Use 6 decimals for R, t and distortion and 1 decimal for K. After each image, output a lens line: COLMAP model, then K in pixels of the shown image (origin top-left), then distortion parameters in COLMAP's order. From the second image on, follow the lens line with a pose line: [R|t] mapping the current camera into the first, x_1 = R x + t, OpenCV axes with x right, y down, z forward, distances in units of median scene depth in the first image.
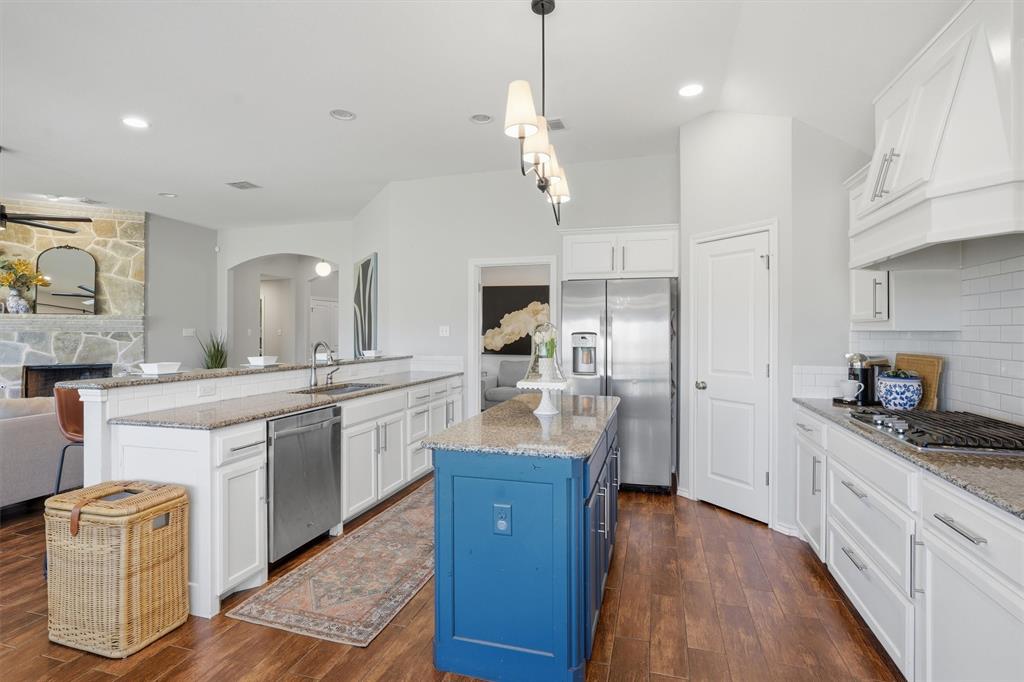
lens RADIAL K [[495.6, 0, 508.6], [0, 495.6, 333.1], [0, 0, 1]] dist [-0.004727, -0.000248]
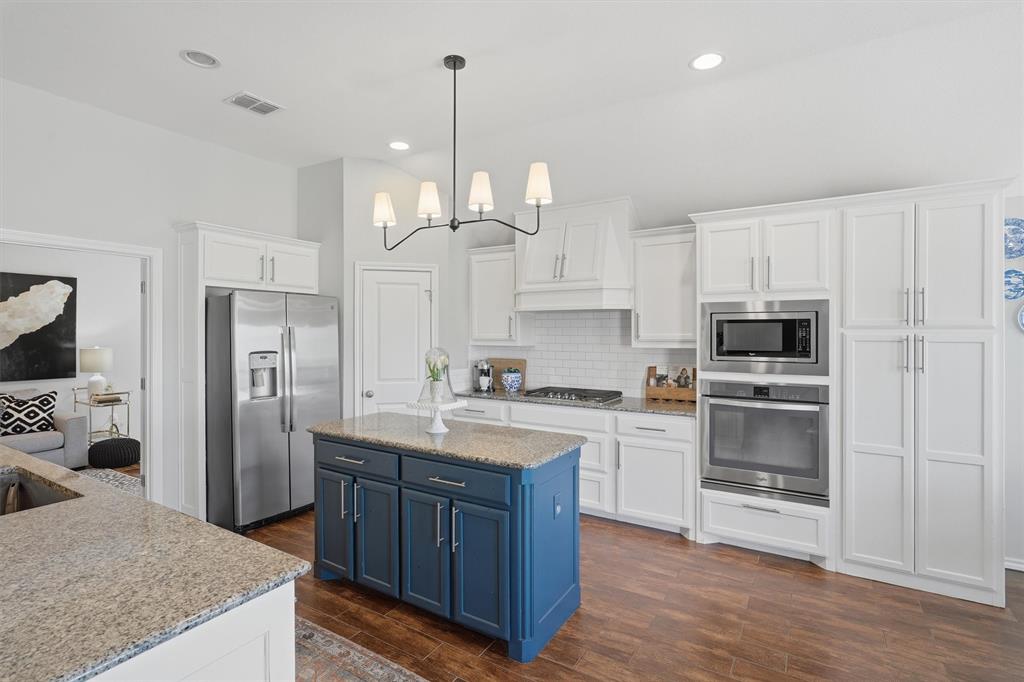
lens RADIAL K [[495.6, 0, 508.8], [0, 495.6, 337.8], [0, 0, 1]] dist [-0.004727, -0.000248]
pose [[0.243711, -0.009696, 0.969799, -0.730559], [0.003736, 0.999952, 0.009059, -0.038974], [-0.969841, 0.001415, 0.243735, 0.453371]]
